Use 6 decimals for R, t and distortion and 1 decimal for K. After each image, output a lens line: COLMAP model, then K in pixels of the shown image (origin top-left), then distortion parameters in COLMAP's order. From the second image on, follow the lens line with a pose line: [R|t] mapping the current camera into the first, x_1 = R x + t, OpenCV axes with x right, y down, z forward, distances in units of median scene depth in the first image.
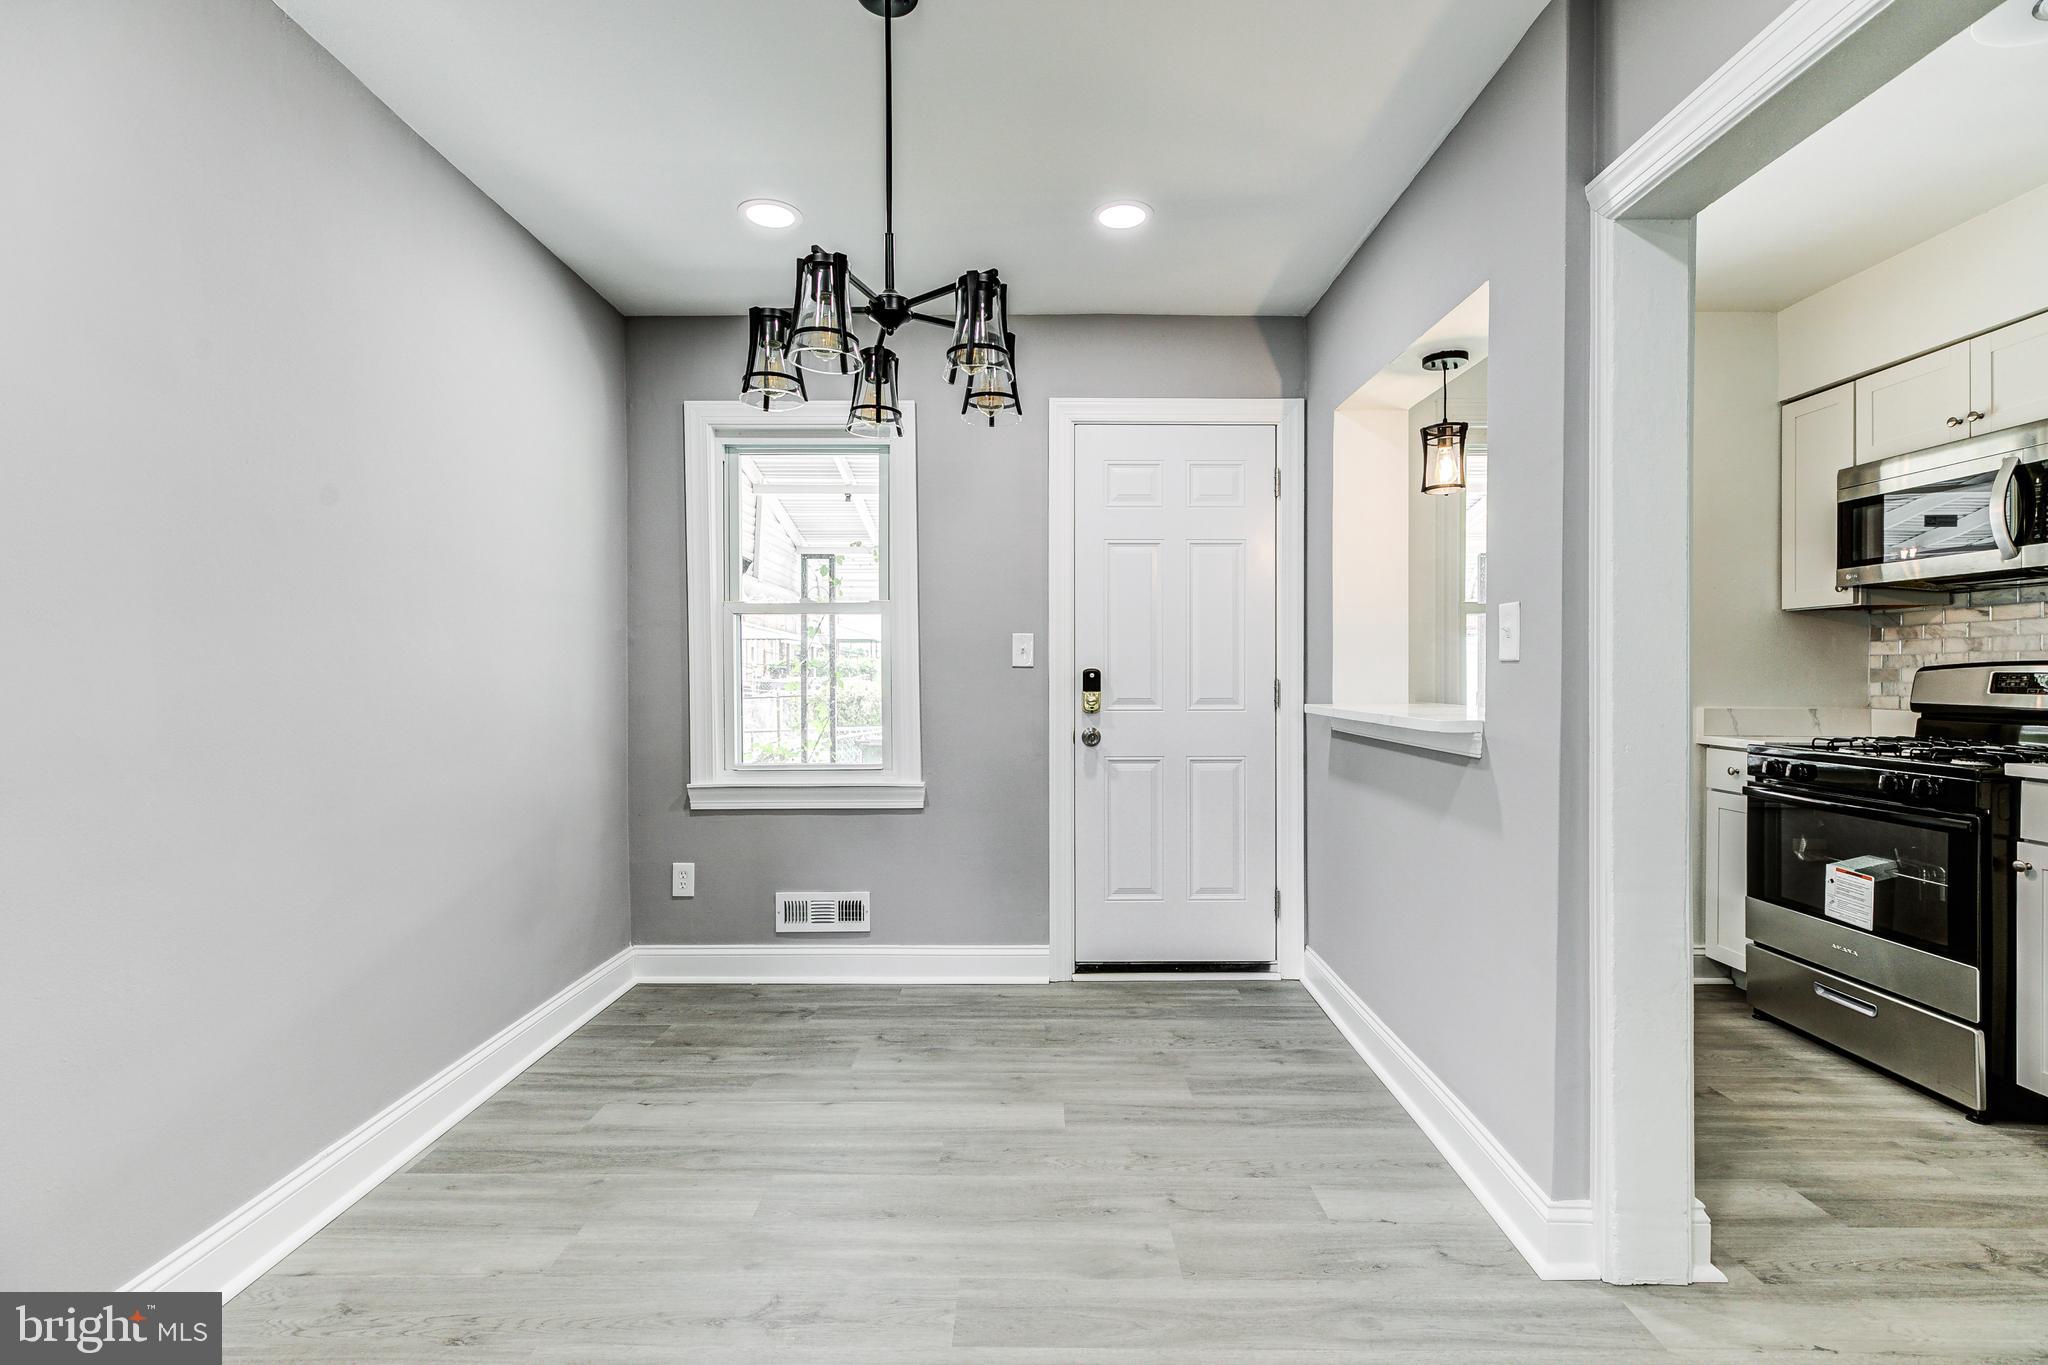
lens RADIAL K [[926.2, 0, 1038.5], [0, 926.2, 676.5], [0, 0, 1]] dist [0.013764, -0.000597]
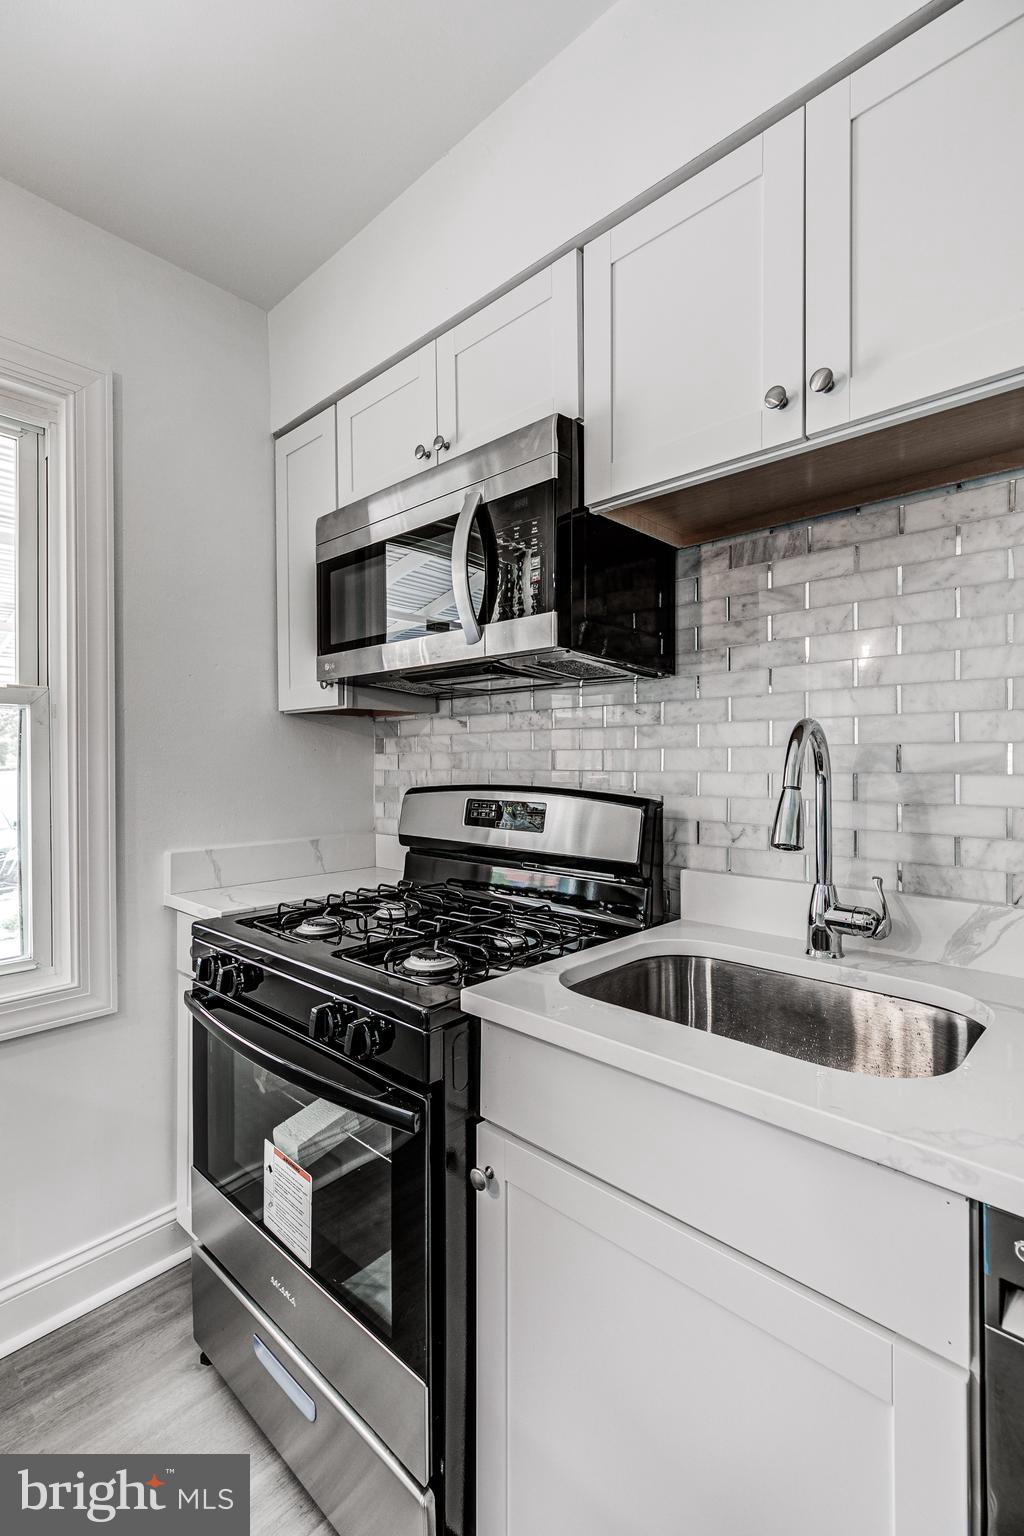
lens RADIAL K [[694.7, 0, 511.3], [0, 694.7, 763.4], [0, 0, 1]] dist [0.013764, -0.000597]
pose [[0.687217, -0.007496, 0.726414, 0.578287], [0.006976, 0.999969, 0.003719, -0.033894], [-0.726419, 0.002512, 0.687248, 0.534365]]
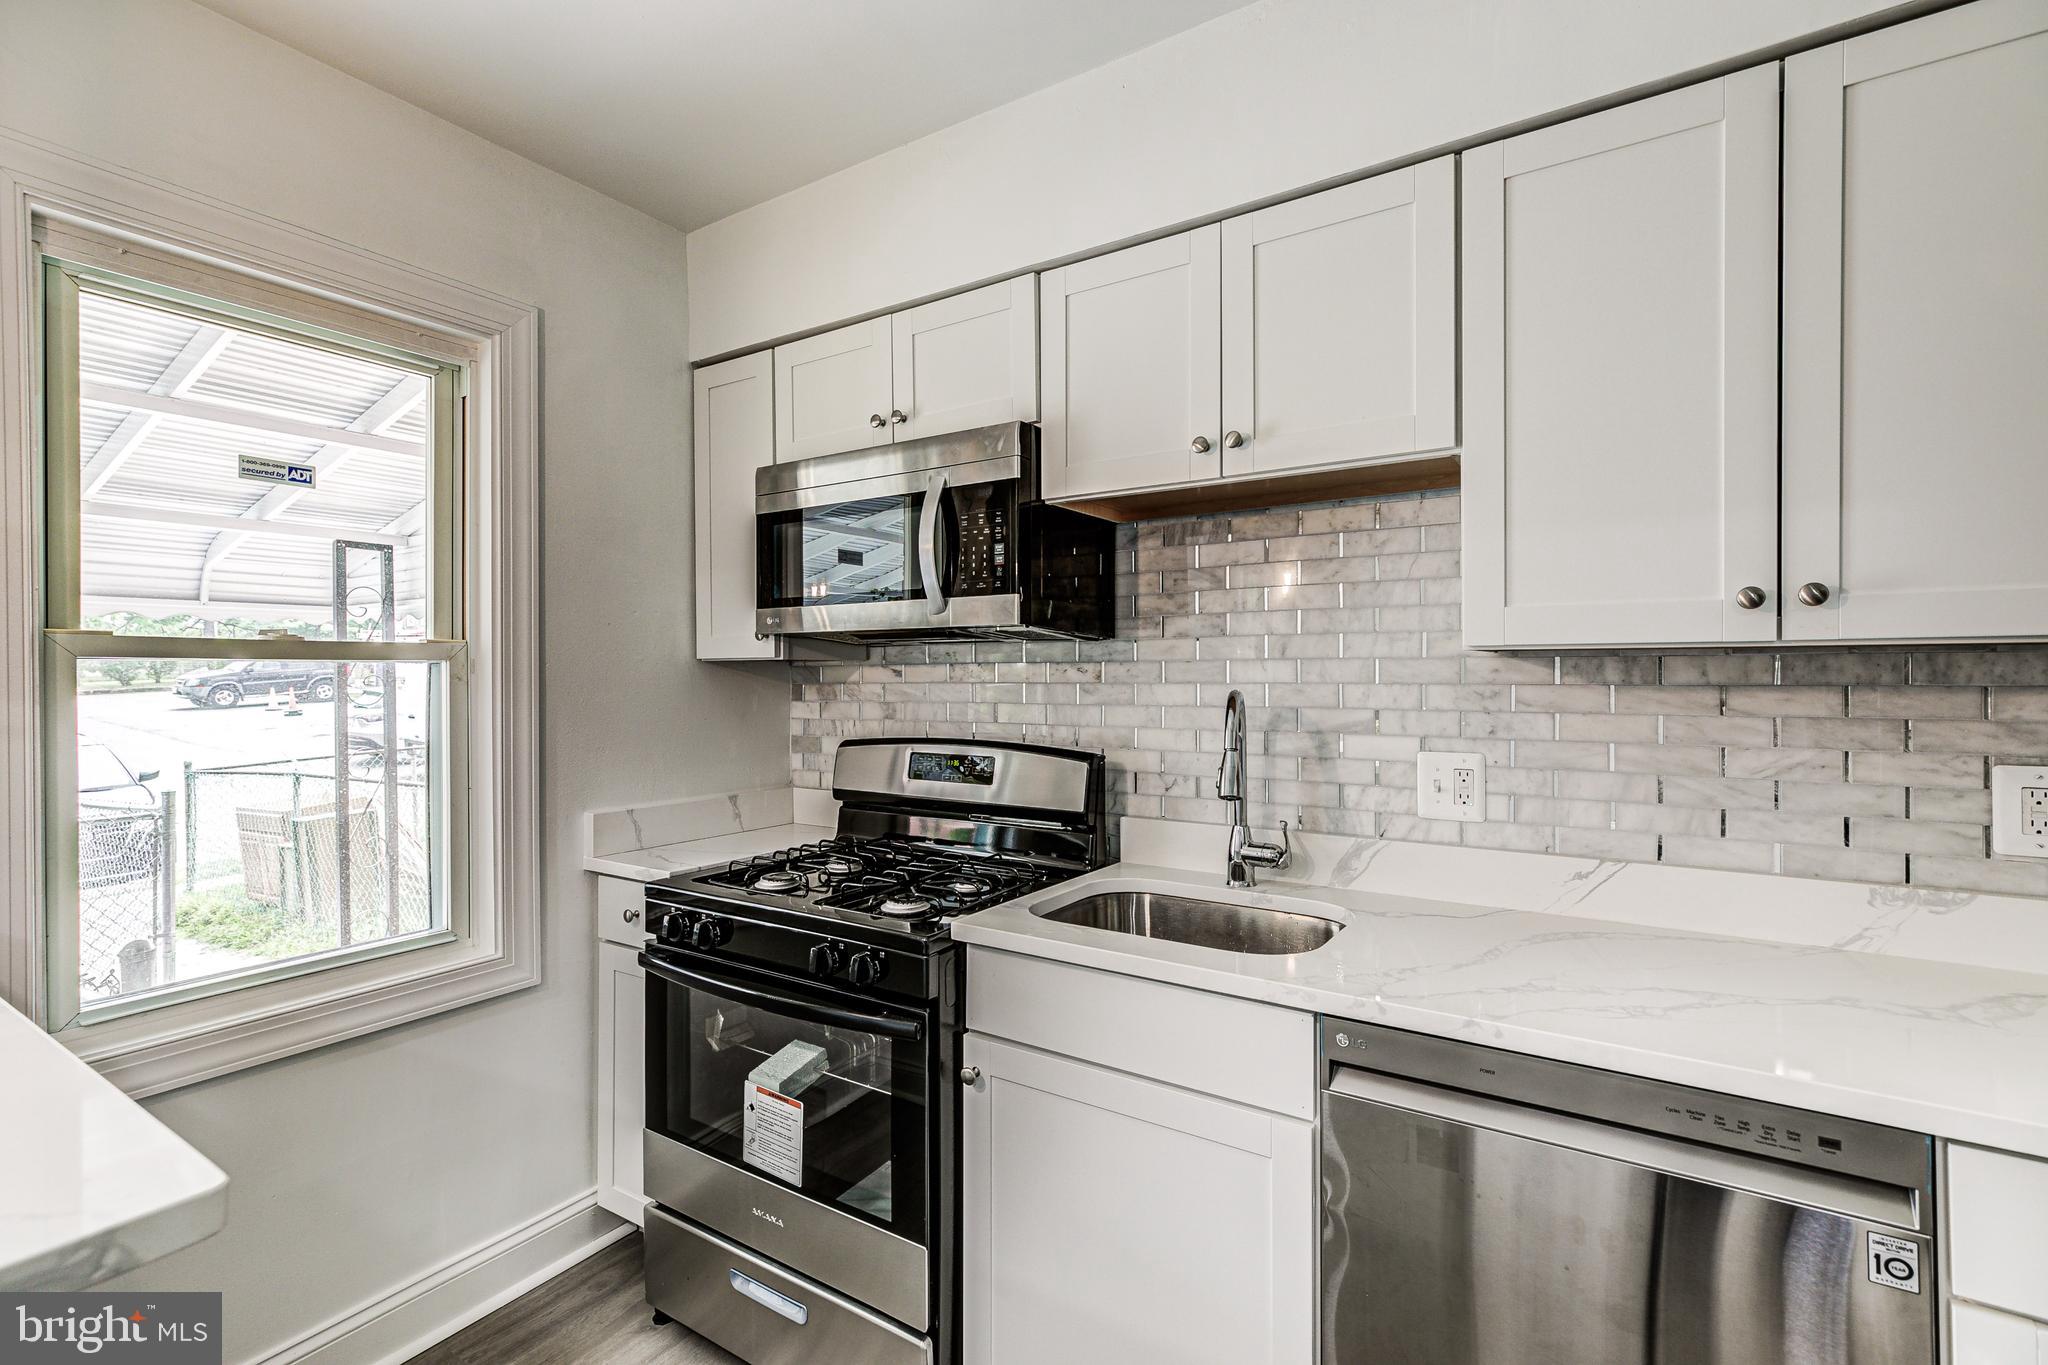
lens RADIAL K [[926.2, 0, 1028.8], [0, 926.2, 675.5], [0, 0, 1]] dist [0.013764, -0.000597]
pose [[0.551434, -0.004039, 0.834209, 0.392050], [0.007190, 0.999974, 0.000089, -0.064216], [-0.834187, 0.005949, 0.551449, 0.453637]]
